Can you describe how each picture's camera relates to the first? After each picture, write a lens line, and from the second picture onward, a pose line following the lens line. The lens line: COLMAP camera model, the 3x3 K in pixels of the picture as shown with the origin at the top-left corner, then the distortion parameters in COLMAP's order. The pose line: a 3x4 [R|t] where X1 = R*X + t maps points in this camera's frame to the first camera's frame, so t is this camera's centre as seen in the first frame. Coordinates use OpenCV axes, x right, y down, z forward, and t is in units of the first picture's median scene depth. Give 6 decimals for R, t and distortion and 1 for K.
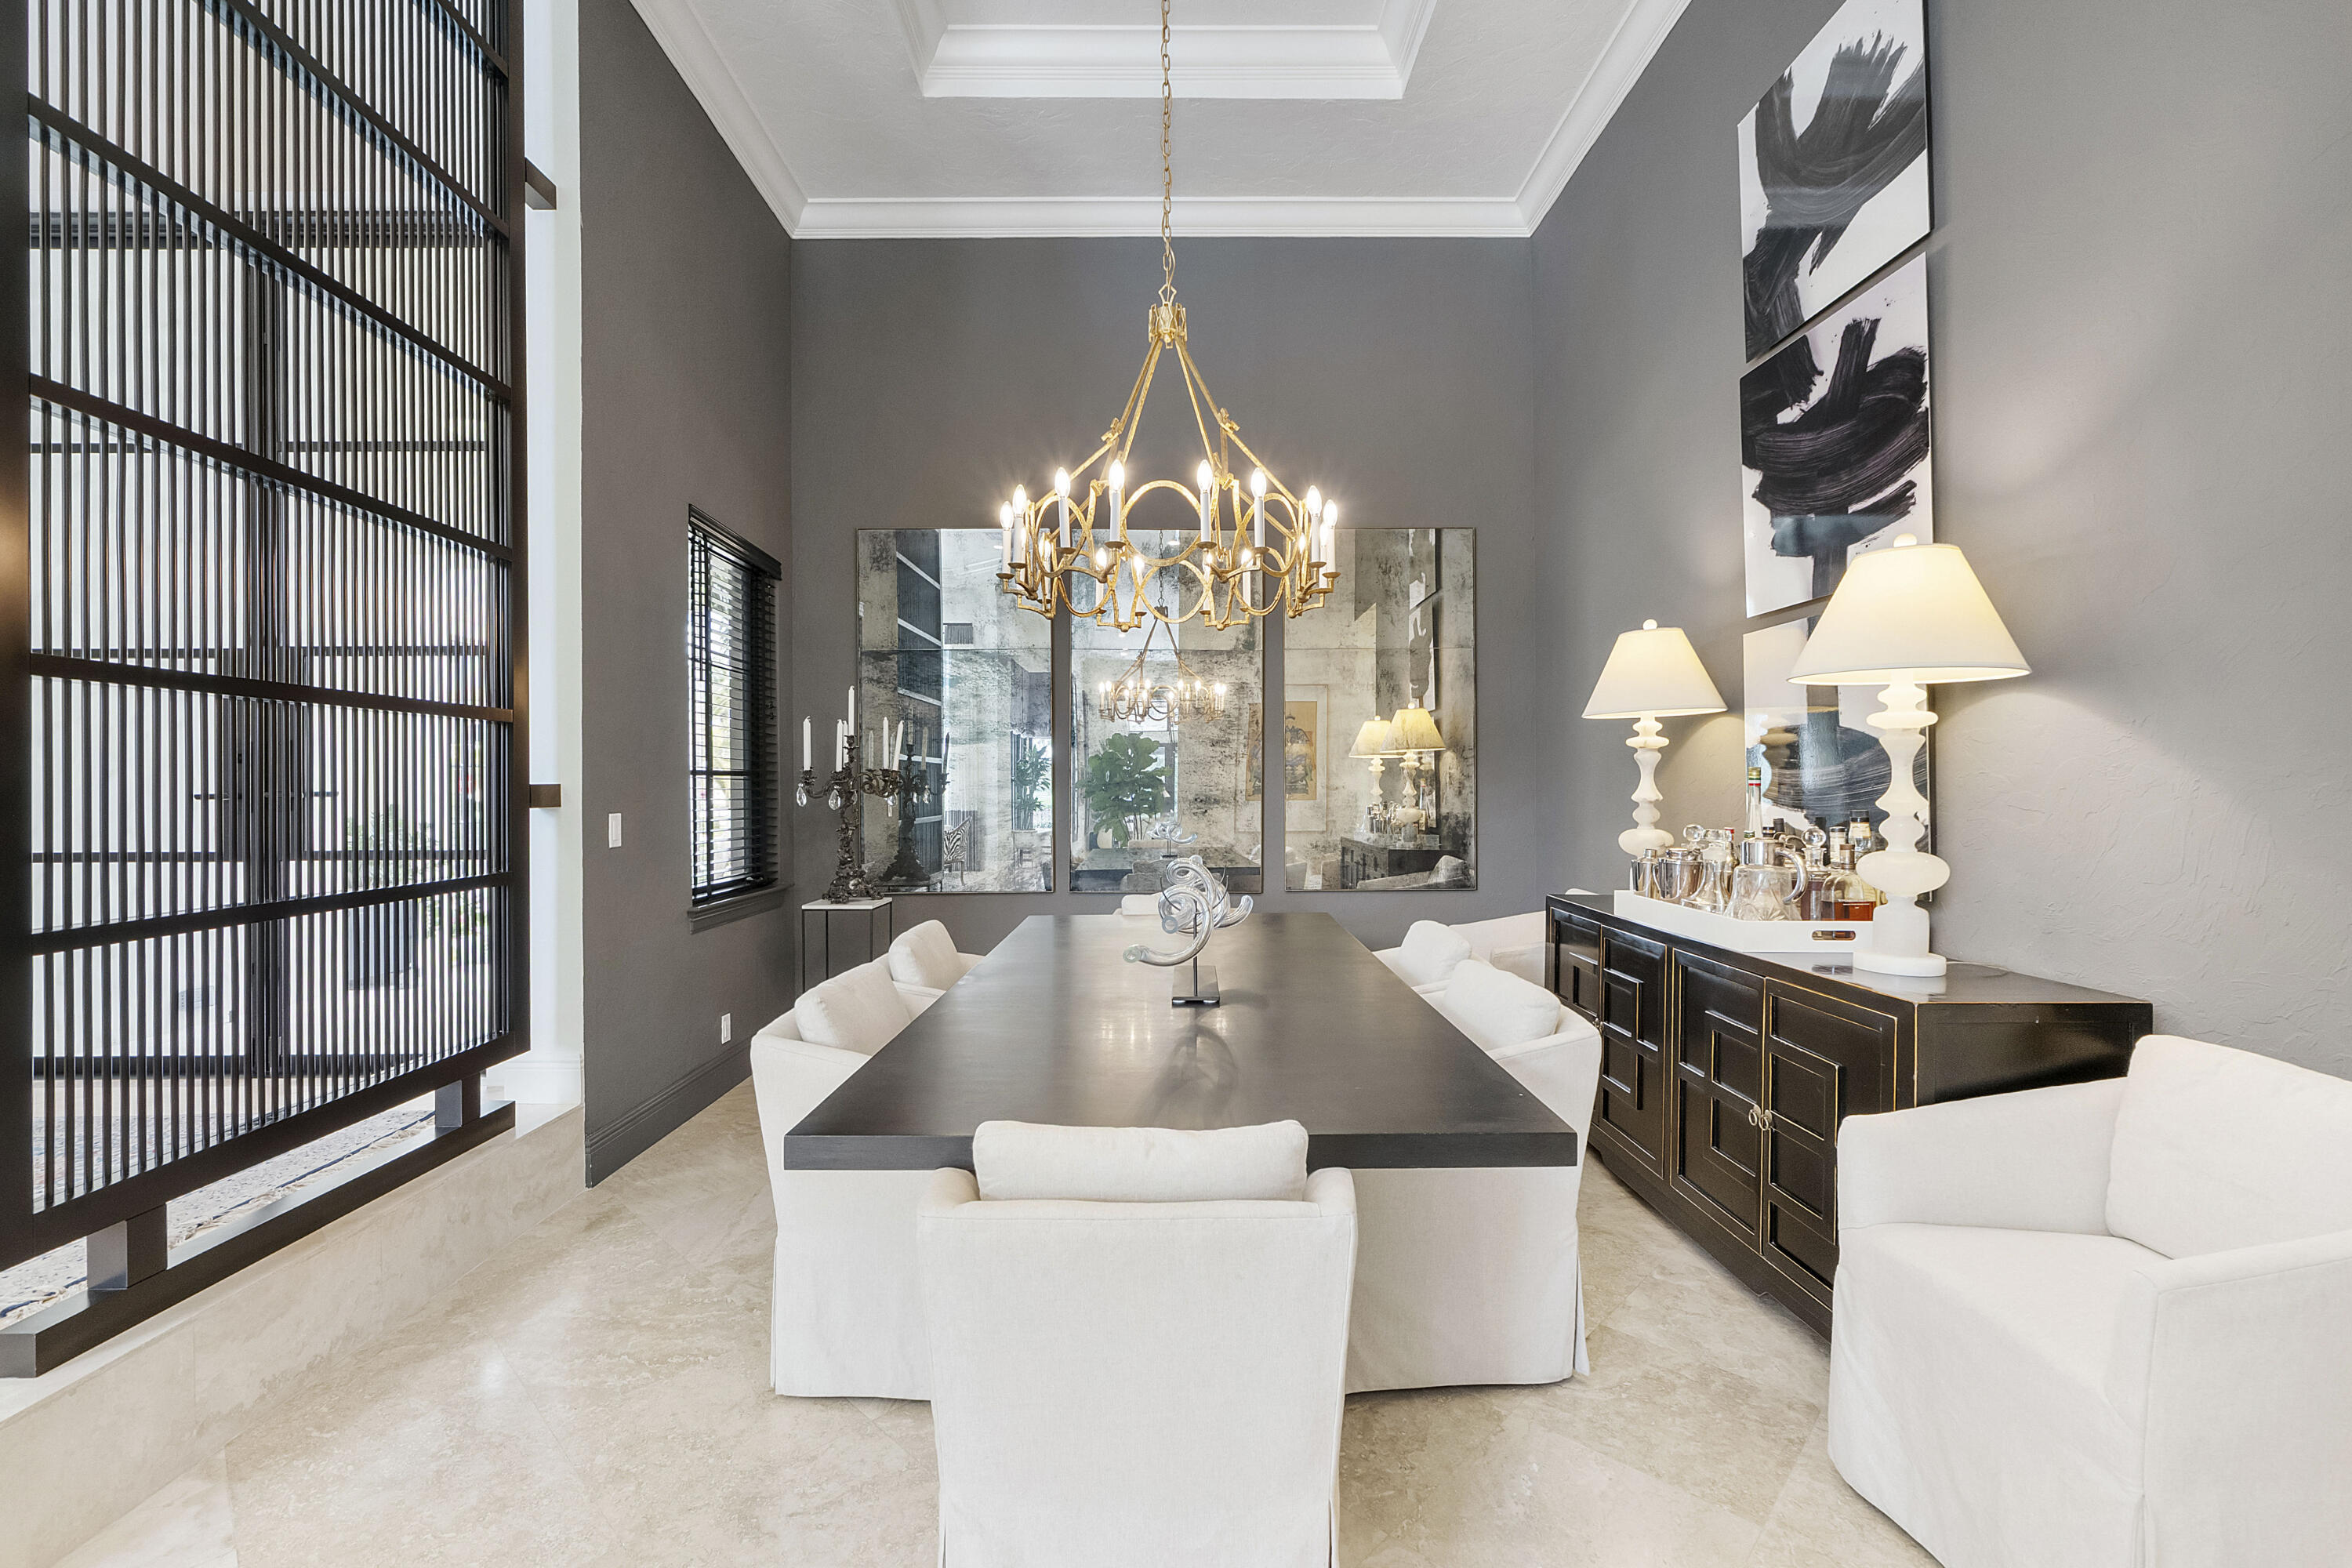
lens RADIAL K [[1009.6, 0, 1174.2], [0, 1009.6, 786.2], [0, 0, 1]] dist [-0.001716, -0.000235]
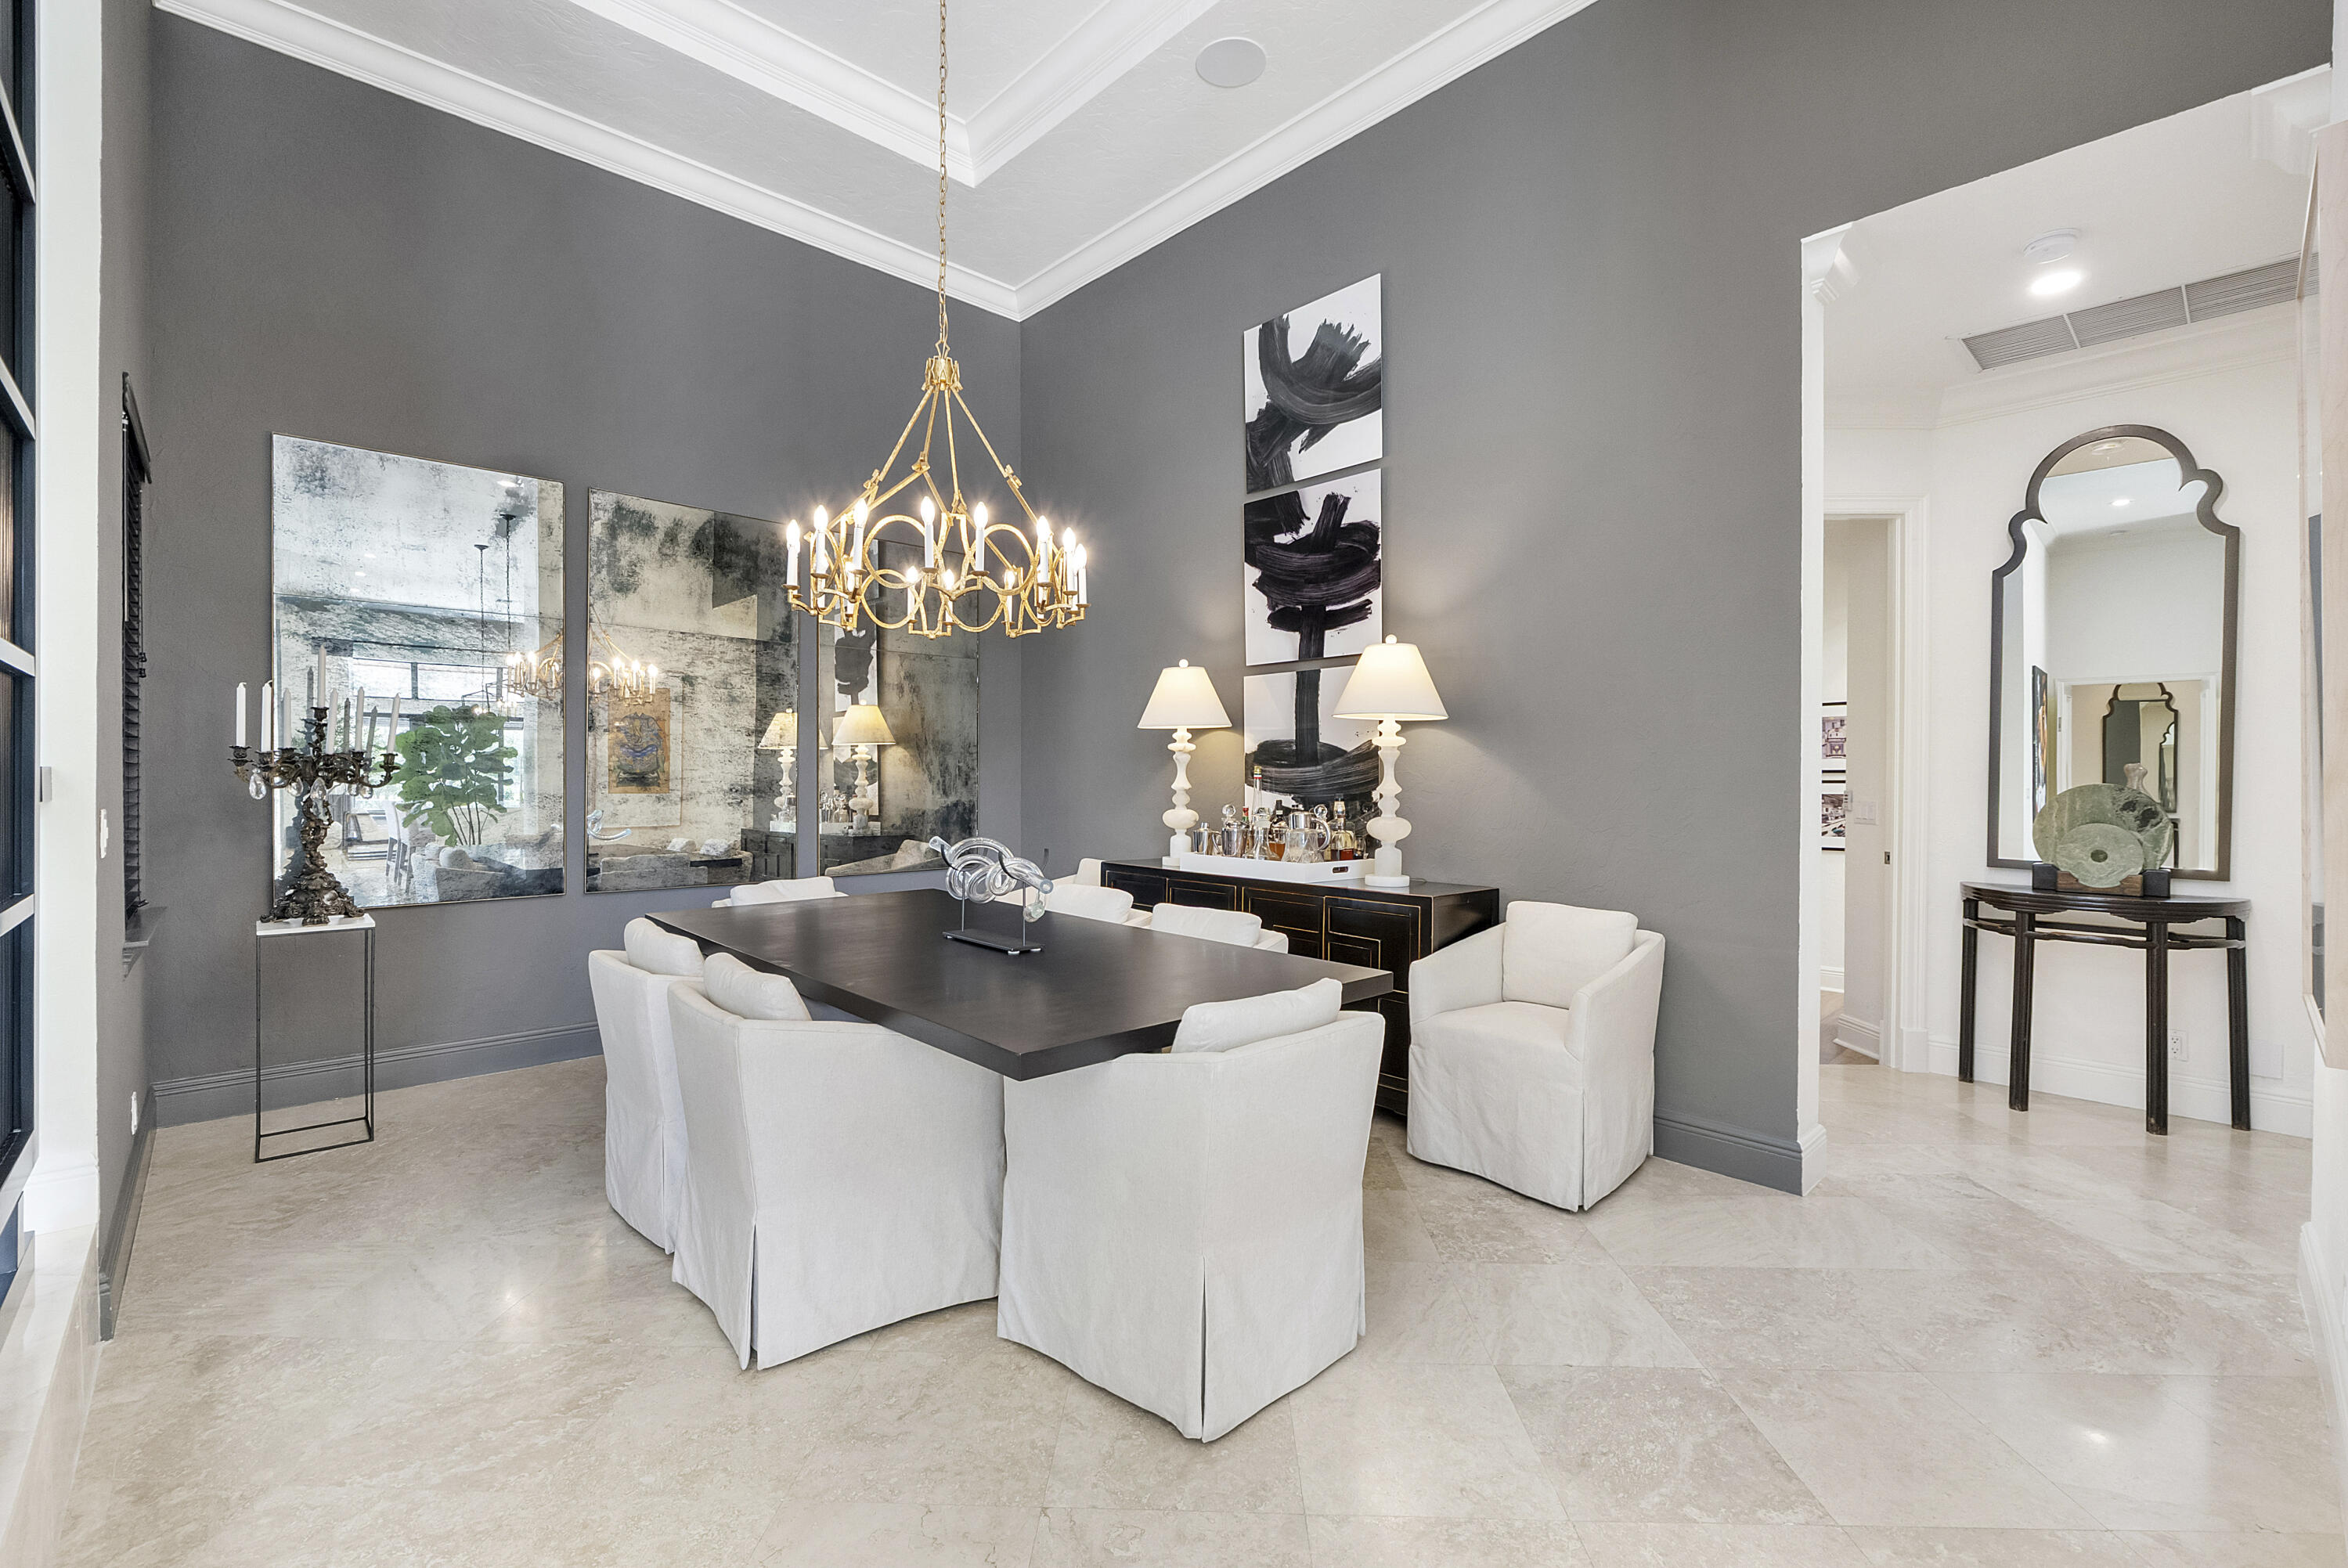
lens RADIAL K [[1005.8, 0, 1176.8], [0, 1005.8, 783.1], [0, 0, 1]] dist [-0.002410, -0.000009]
pose [[0.732675, 0.003648, 0.680569, -0.583677], [-0.005993, 0.999981, 0.001092, 0.005714], [-0.680553, -0.004879, 0.732683, -0.019024]]
